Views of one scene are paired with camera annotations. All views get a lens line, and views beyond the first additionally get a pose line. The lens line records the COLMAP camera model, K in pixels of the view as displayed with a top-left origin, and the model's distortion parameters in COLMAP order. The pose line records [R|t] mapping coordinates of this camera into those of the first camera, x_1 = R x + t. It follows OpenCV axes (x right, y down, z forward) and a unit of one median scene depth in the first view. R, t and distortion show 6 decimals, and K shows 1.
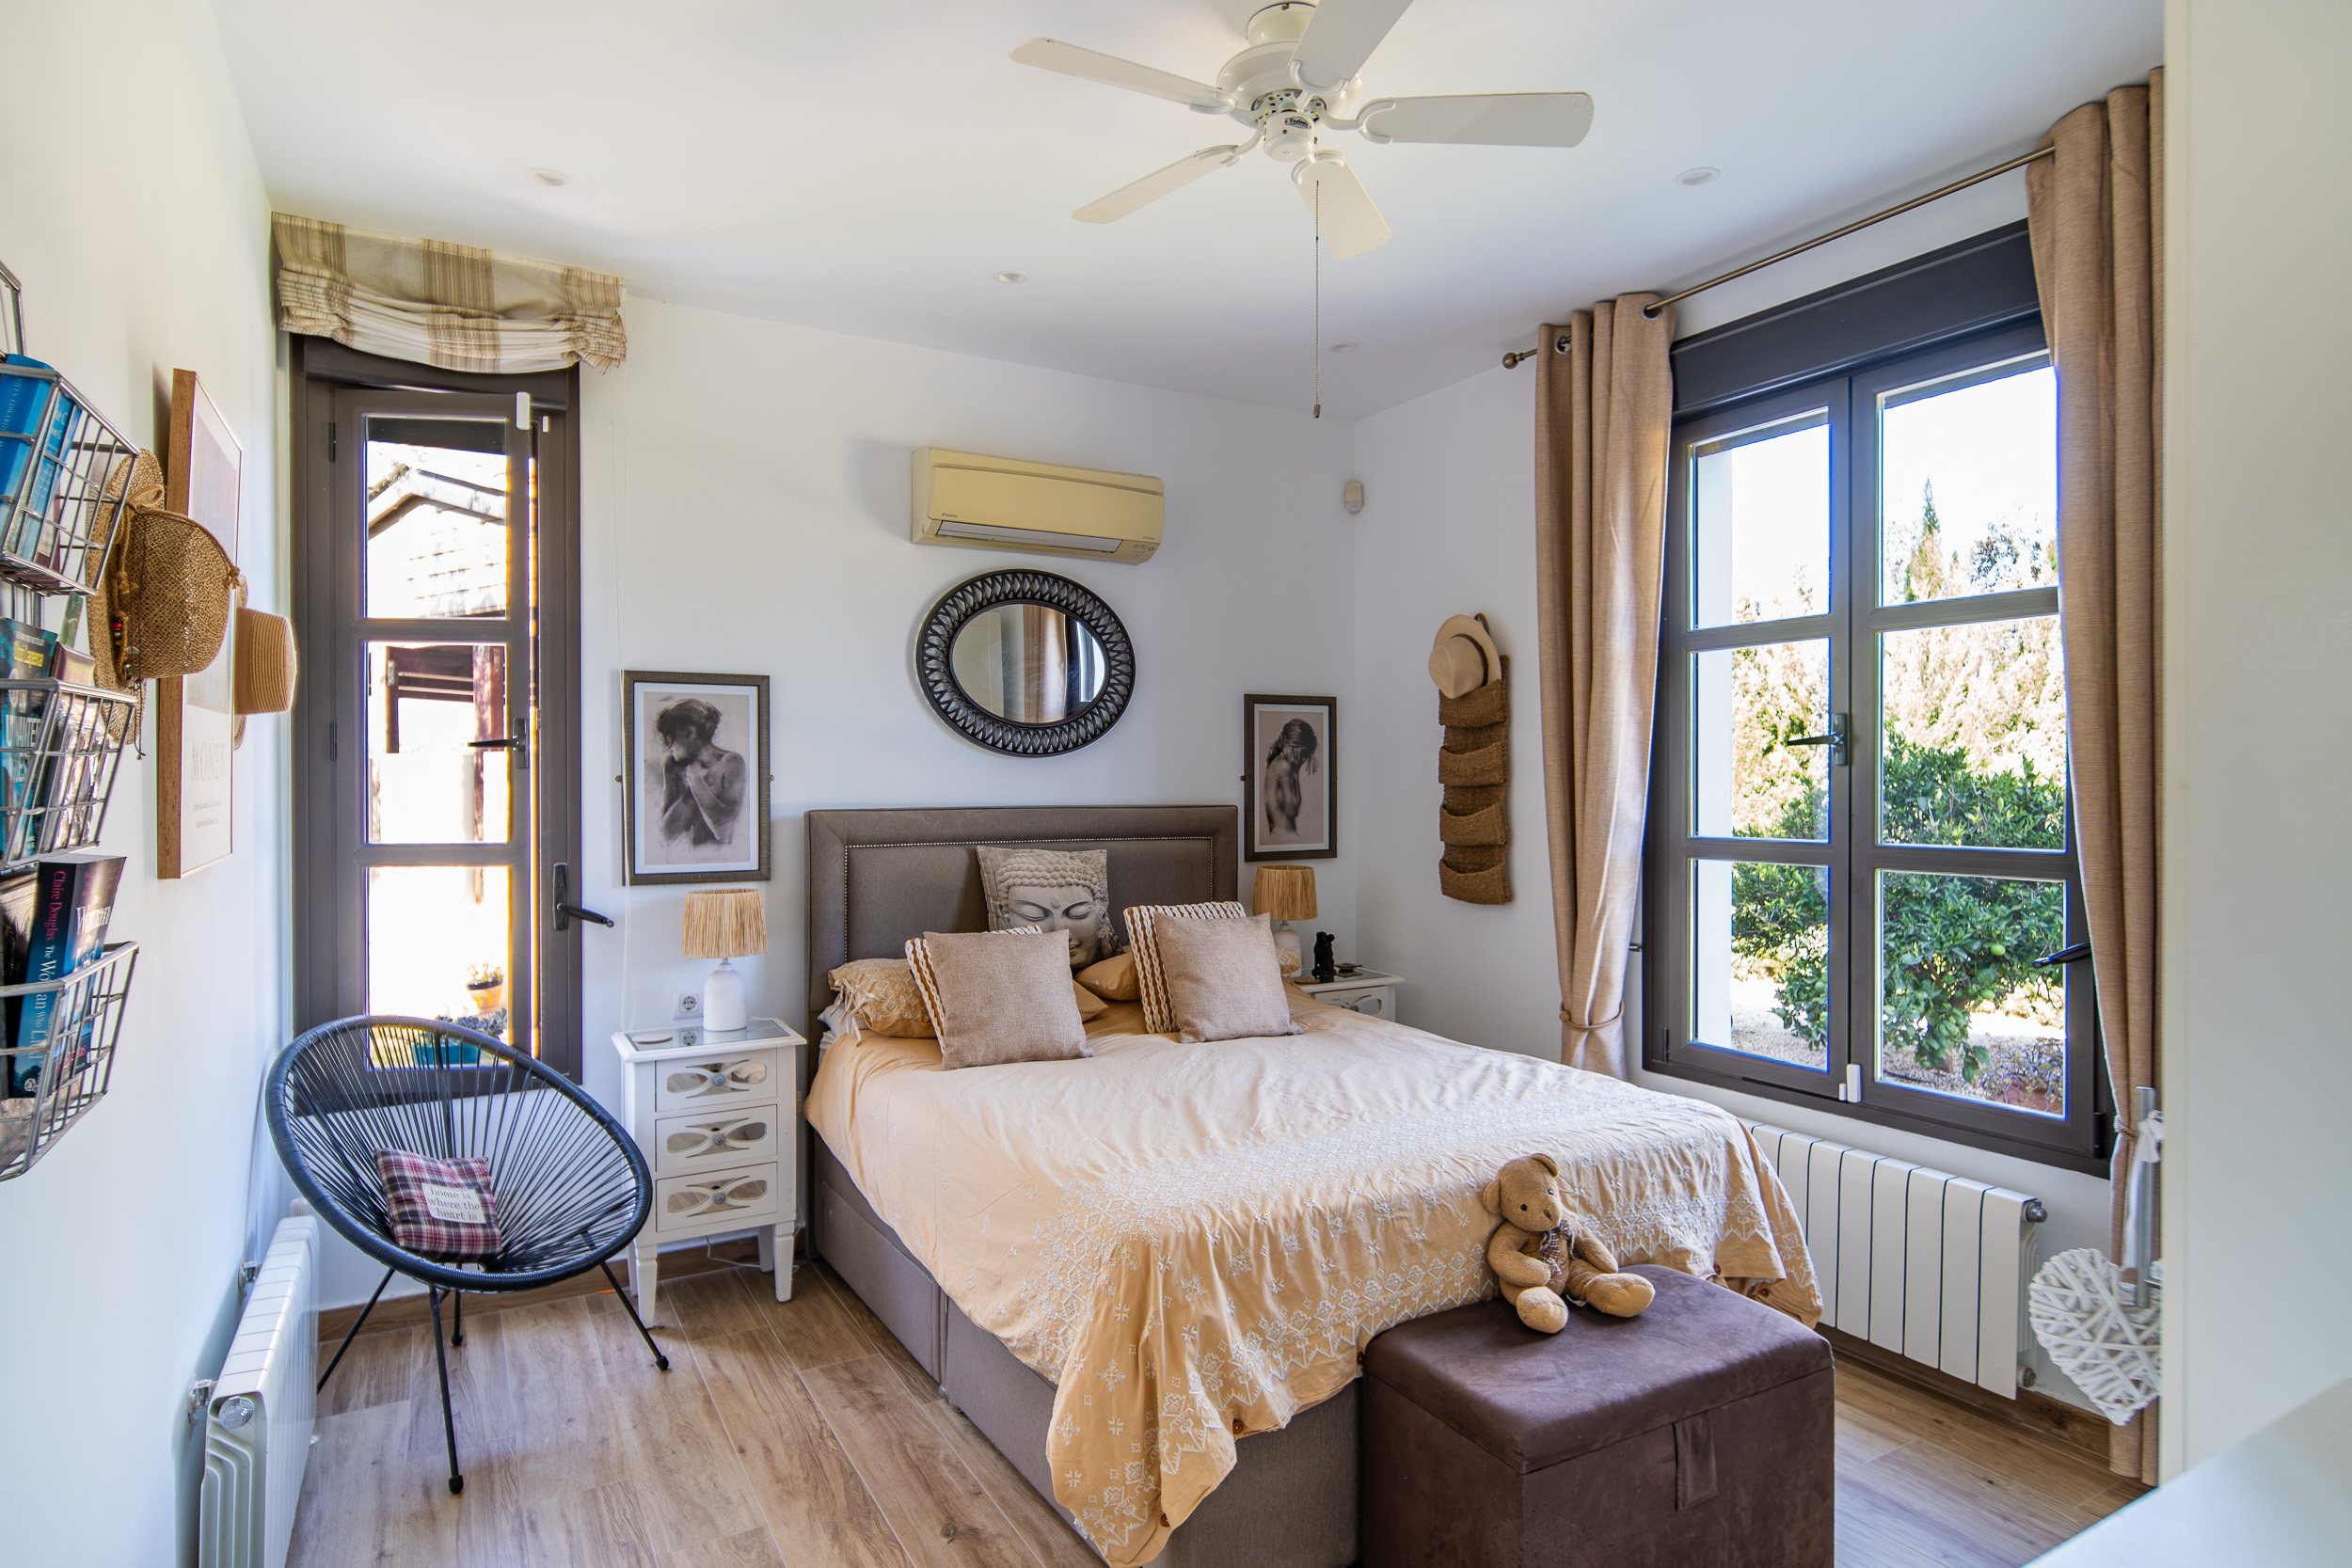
lens RADIAL K [[1274.1, 0, 1176.4], [0, 1274.1, 783.7], [0, 0, 1]] dist [-0.001409, 0.000503]
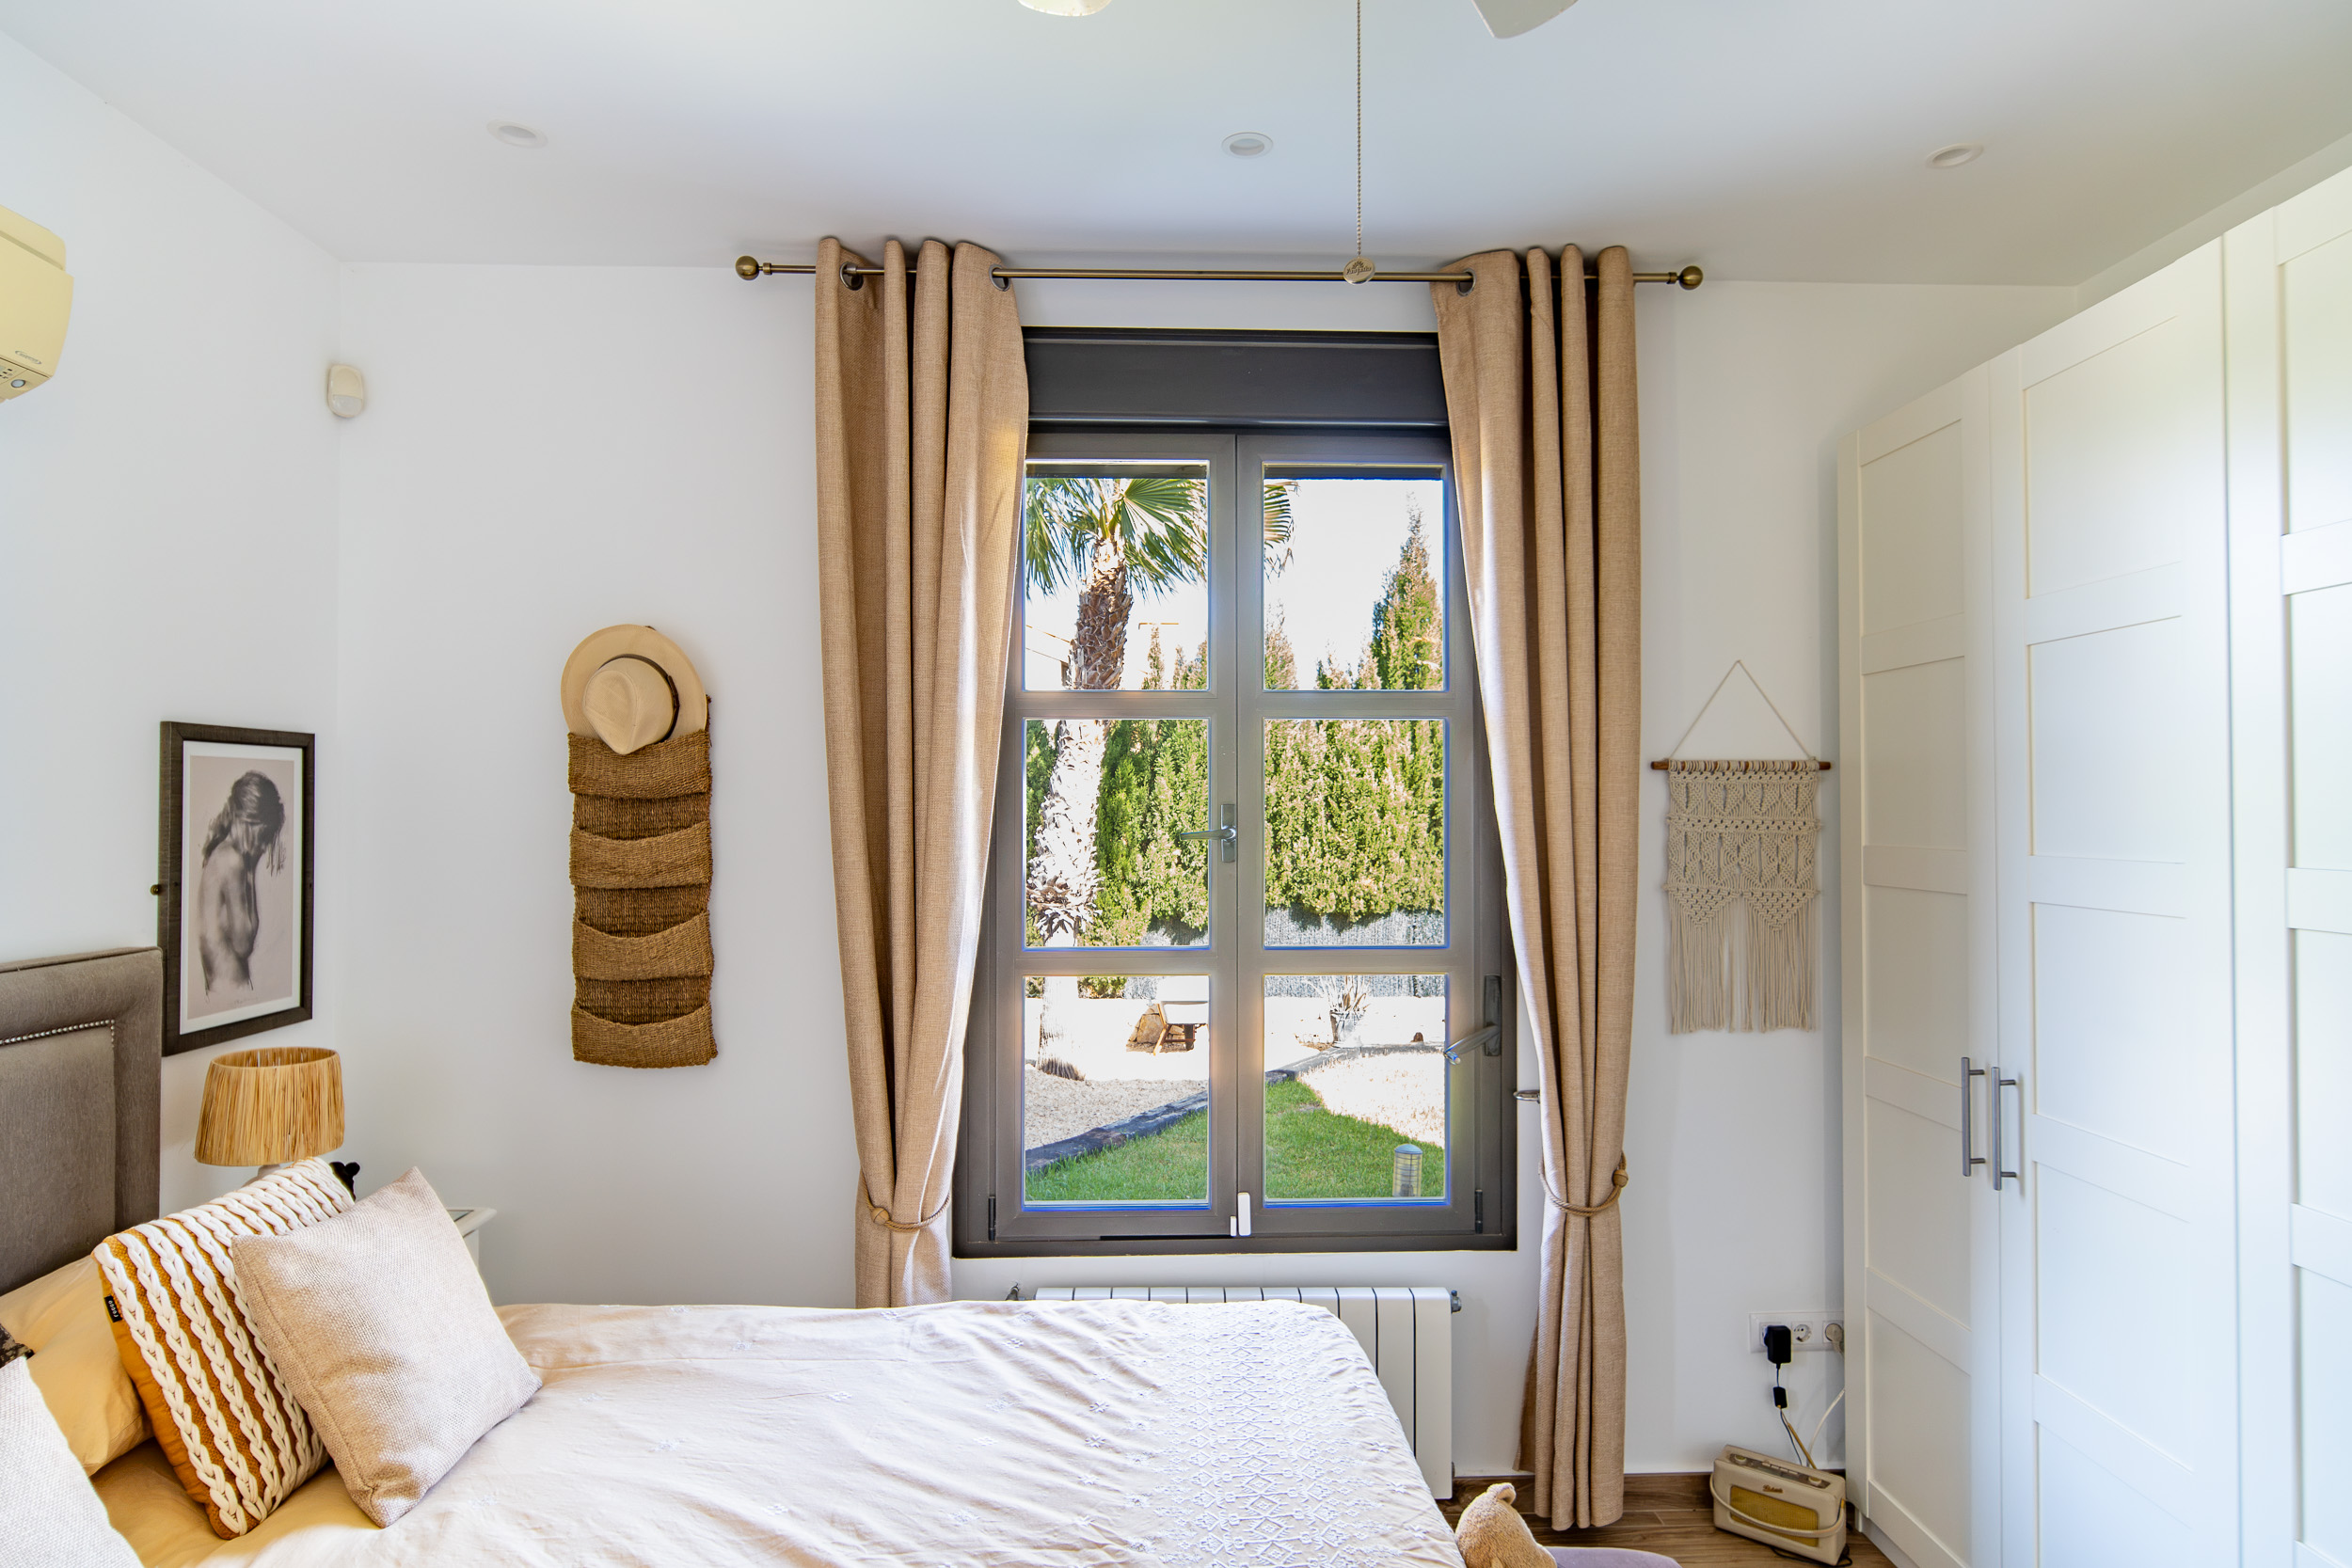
lens RADIAL K [[1274.1, 0, 1171.9], [0, 1274.1, 787.4], [0, 0, 1]] dist [-0.001409, 0.000503]
pose [[0.476431, 0.017462, 0.879039, -0.219532], [0.003192, 0.999762, -0.021590, -0.035836], [-0.879206, 0.013092, 0.476261, 0.460376]]
